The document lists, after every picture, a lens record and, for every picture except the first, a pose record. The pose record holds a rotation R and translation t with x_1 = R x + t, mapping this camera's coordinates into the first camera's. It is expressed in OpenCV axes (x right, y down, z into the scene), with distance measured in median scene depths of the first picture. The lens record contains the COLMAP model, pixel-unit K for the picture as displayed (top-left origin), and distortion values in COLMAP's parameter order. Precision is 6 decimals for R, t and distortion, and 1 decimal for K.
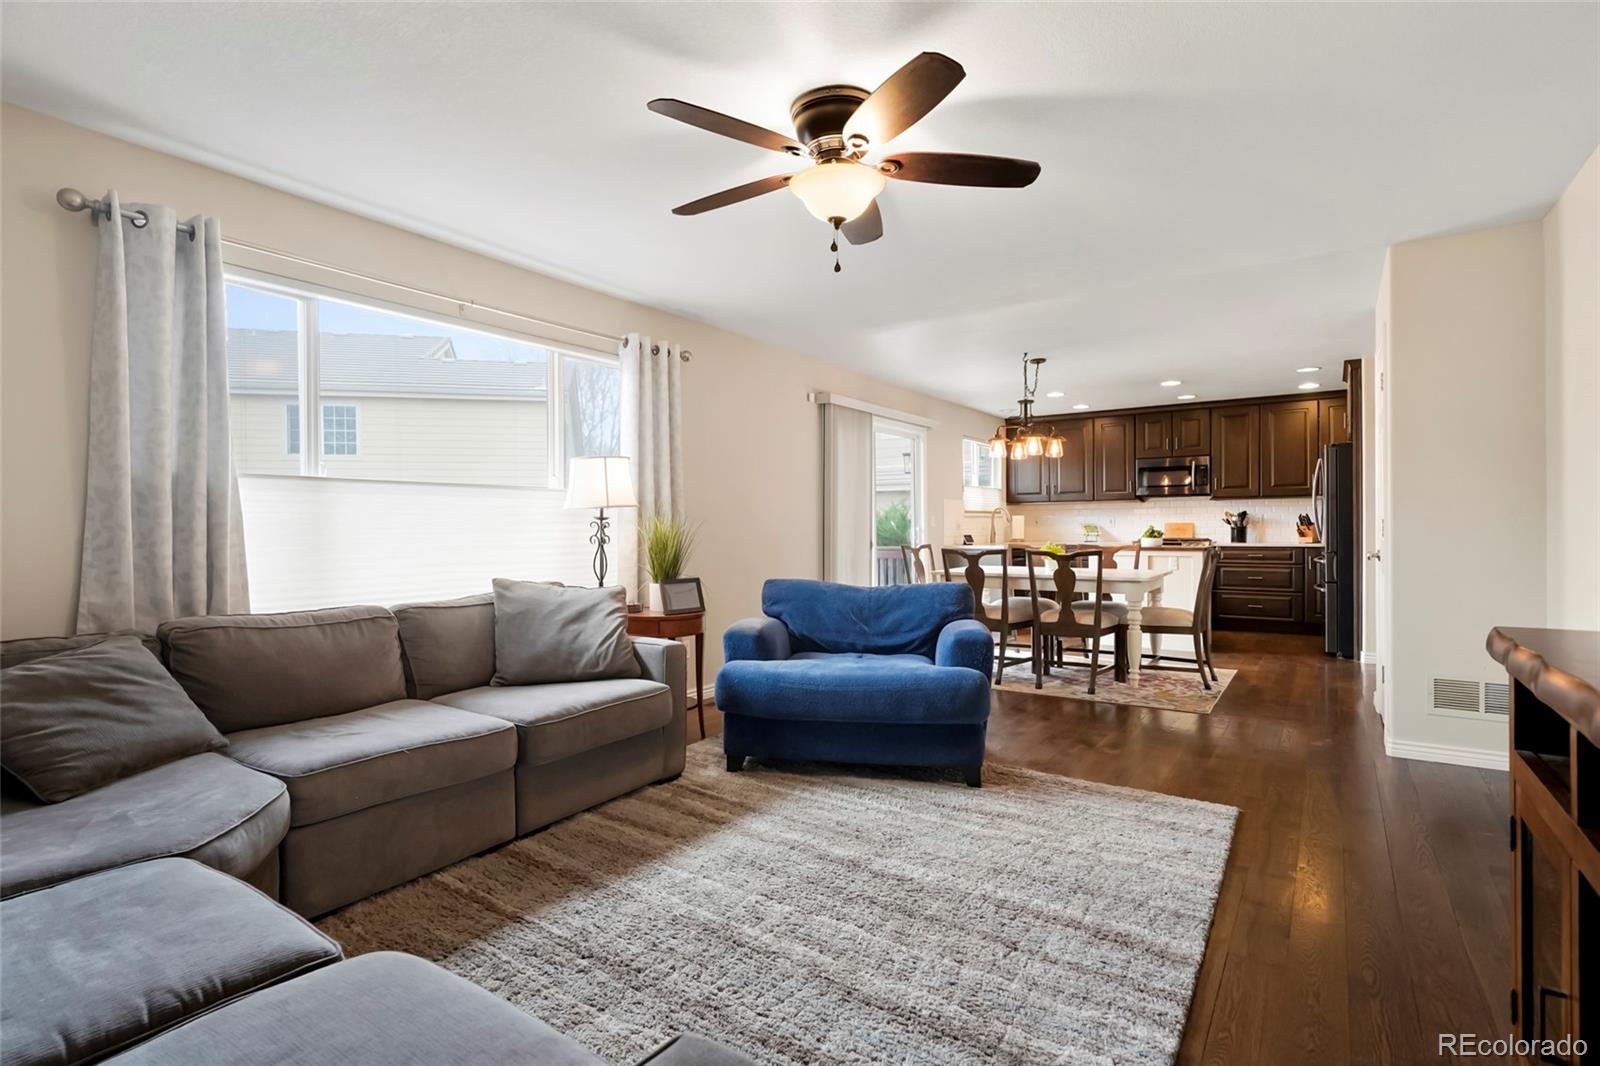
lens RADIAL K [[774.8, 0, 802.9], [0, 774.8, 535.9], [0, 0, 1]] dist [-0.002778, 0.001766]
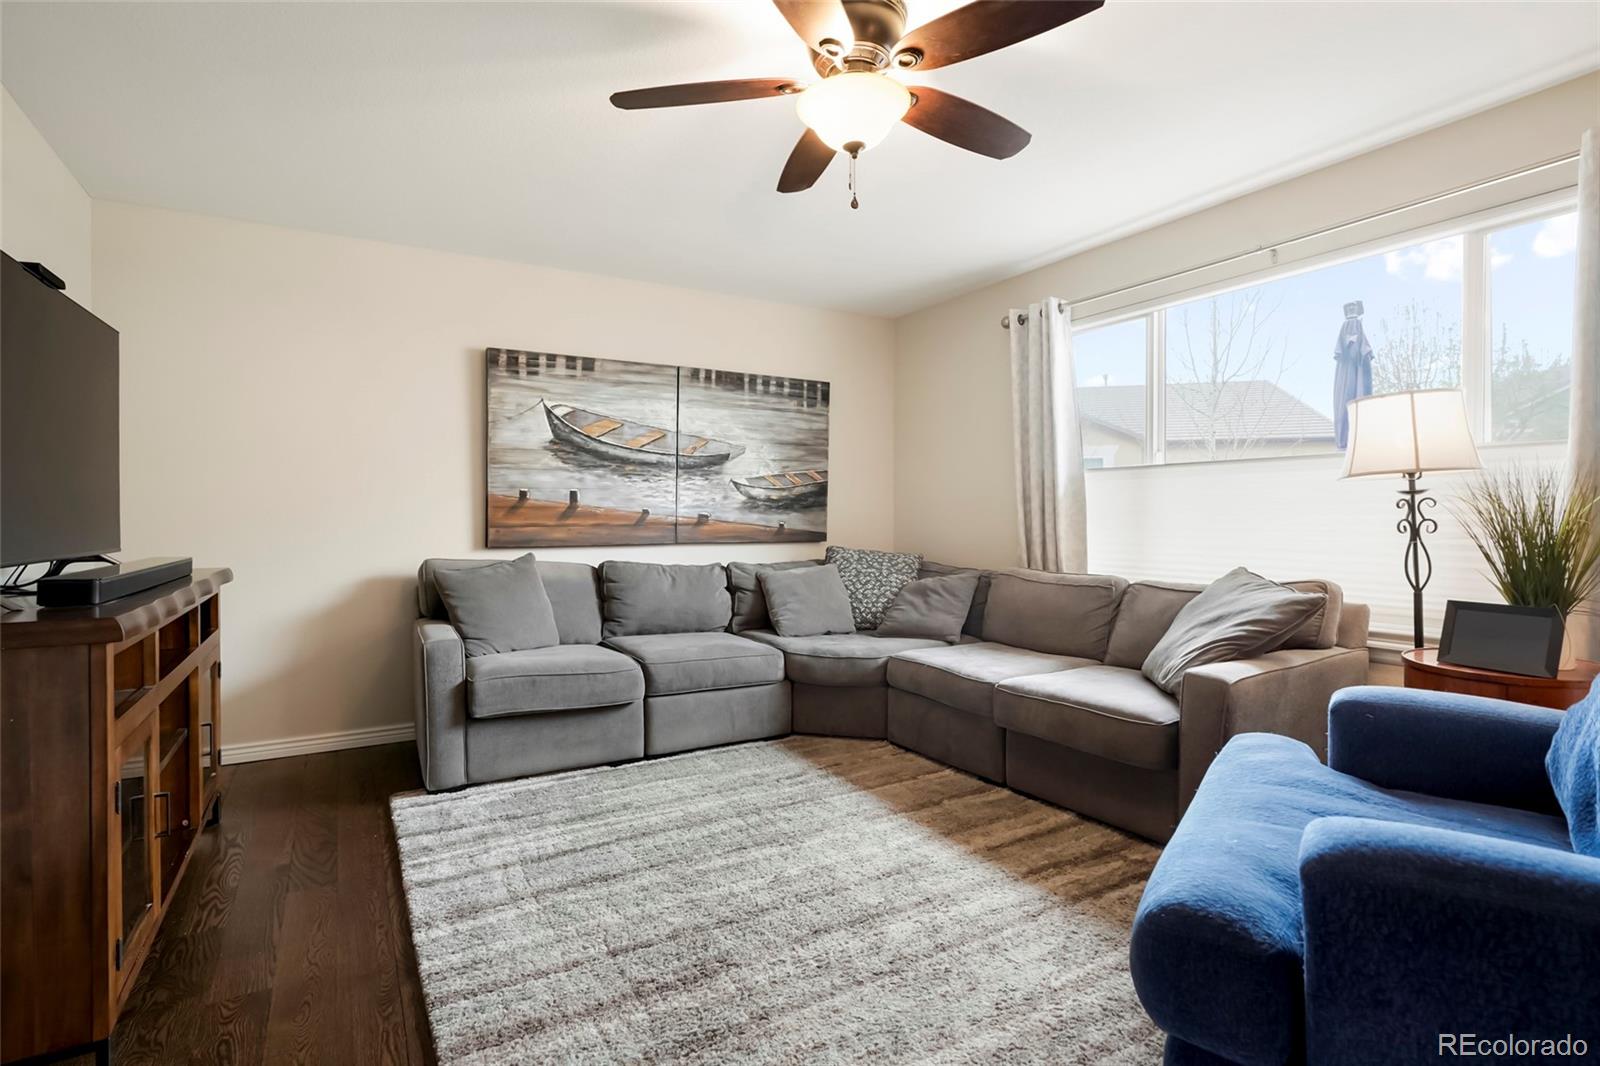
lens RADIAL K [[774.8, 0, 808.6], [0, 774.8, 522.4], [0, 0, 1]] dist [-0.002778, 0.001766]
pose [[-0.411245, 0.017202, -0.911362, 0.249093], [-0.000114, 0.999821, 0.018923, -0.004895], [0.911525, 0.007886, -0.411170, 0.387445]]
